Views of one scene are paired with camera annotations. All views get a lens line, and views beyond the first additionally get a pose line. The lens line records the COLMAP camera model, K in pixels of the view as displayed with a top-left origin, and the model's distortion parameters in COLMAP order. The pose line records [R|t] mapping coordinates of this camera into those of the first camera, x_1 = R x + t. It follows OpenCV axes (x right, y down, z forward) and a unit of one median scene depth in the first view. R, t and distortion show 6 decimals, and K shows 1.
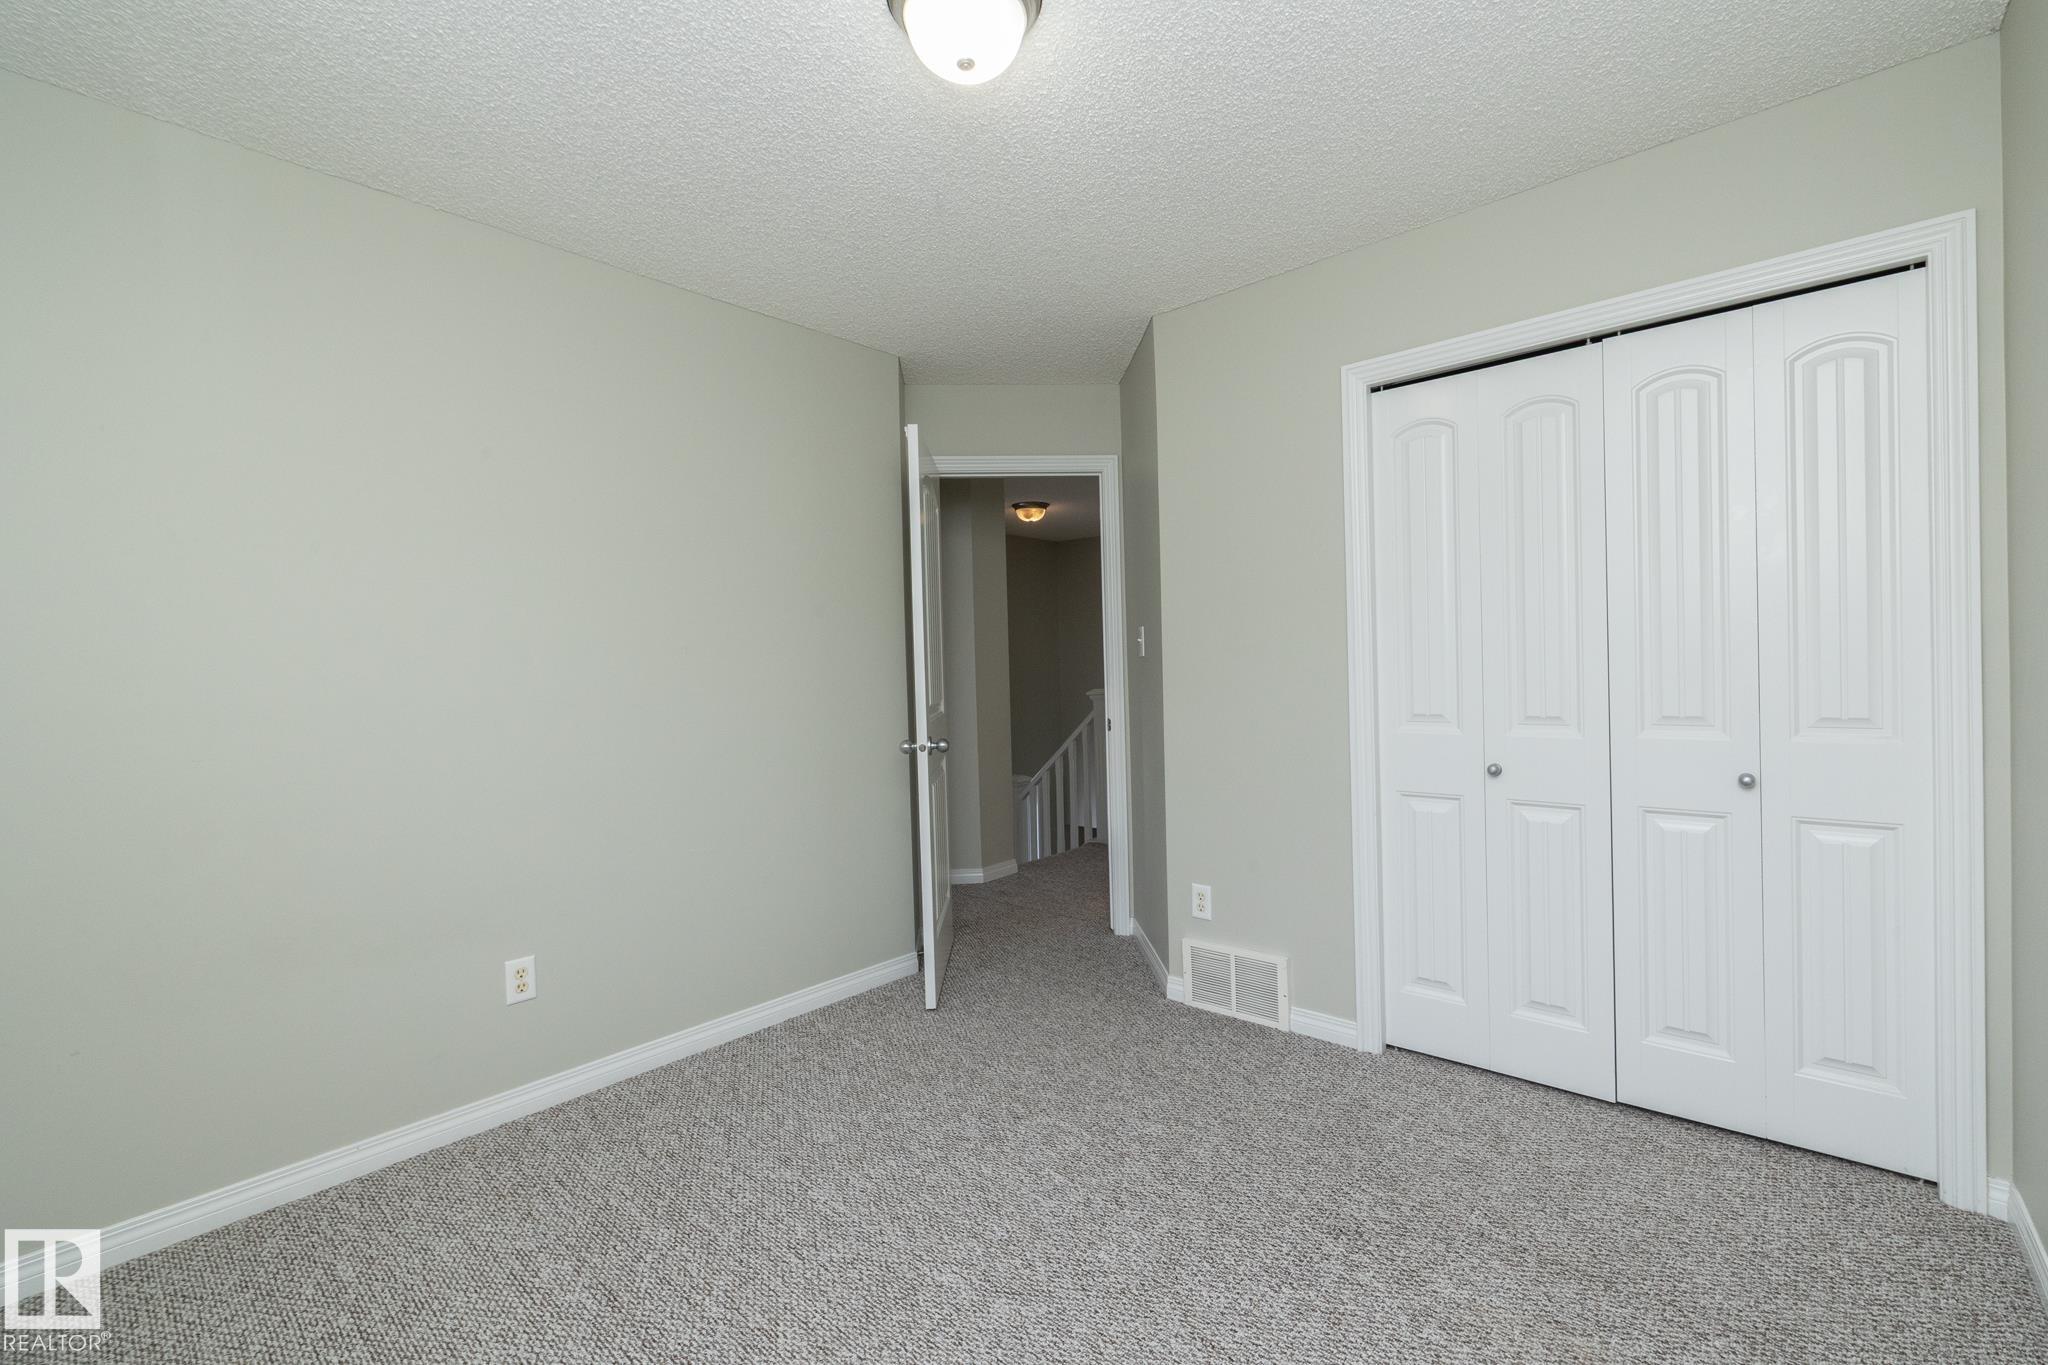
lens RADIAL K [[867.1, 0, 1032.1], [0, 867.1, 680.7], [0, 0, 1]] dist [-0.000329, -0.001585]
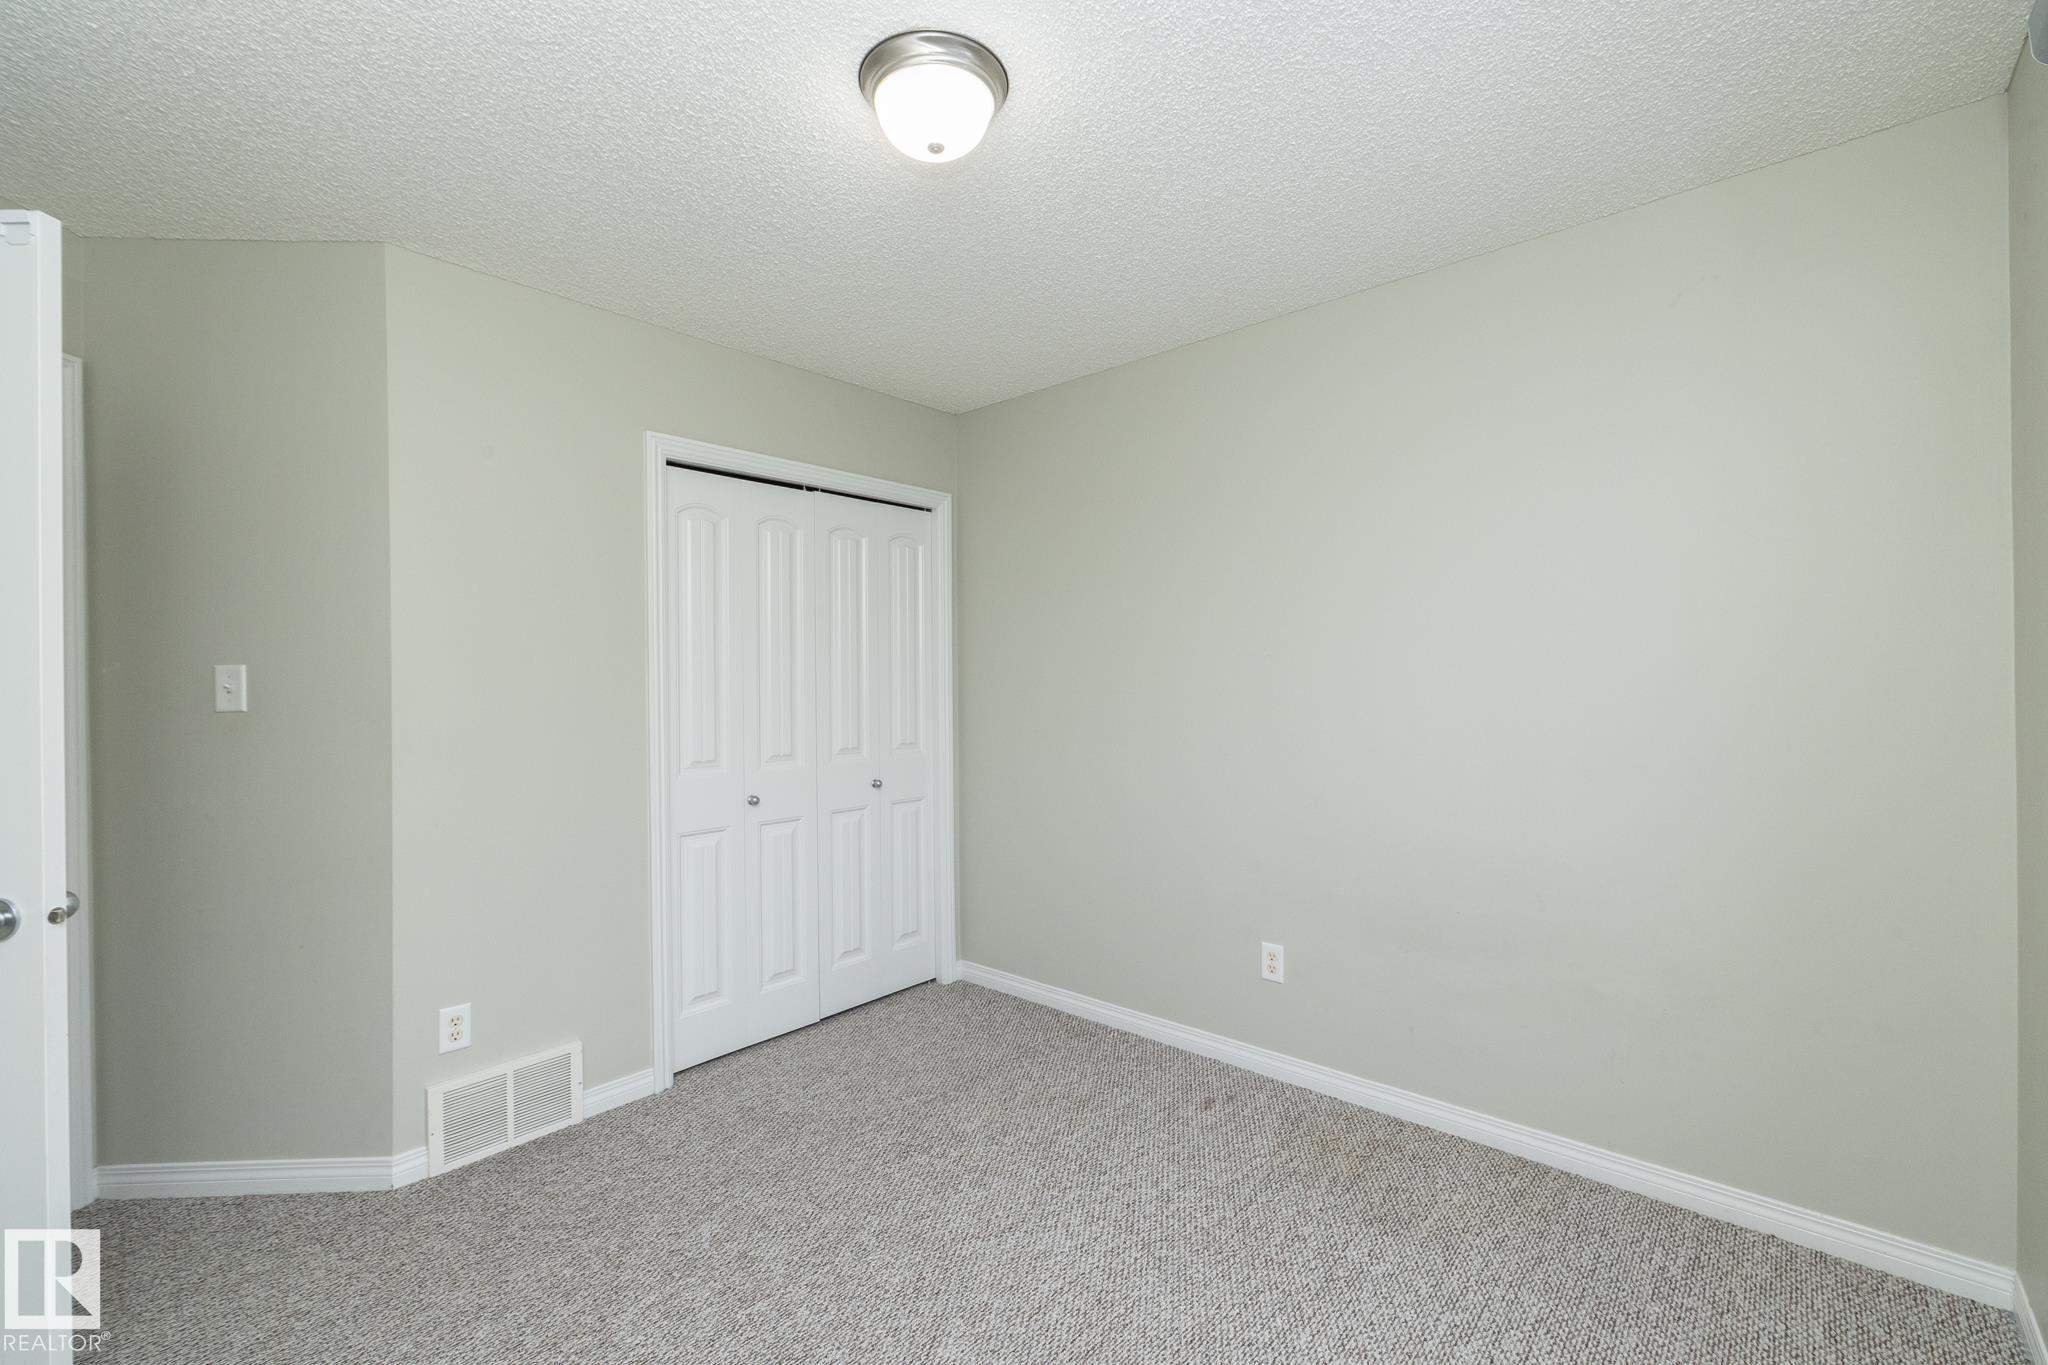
lens RADIAL K [[867.1, 0, 1033.6], [0, 867.1, 676.7], [0, 0, 1]] dist [-0.000329, -0.001585]
pose [[0.007924, 0.026465, 0.999618, -0.660754], [0.024651, 0.999341, -0.026653, -0.029278], [-0.999665, 0.024853, 0.007266, 0.531146]]
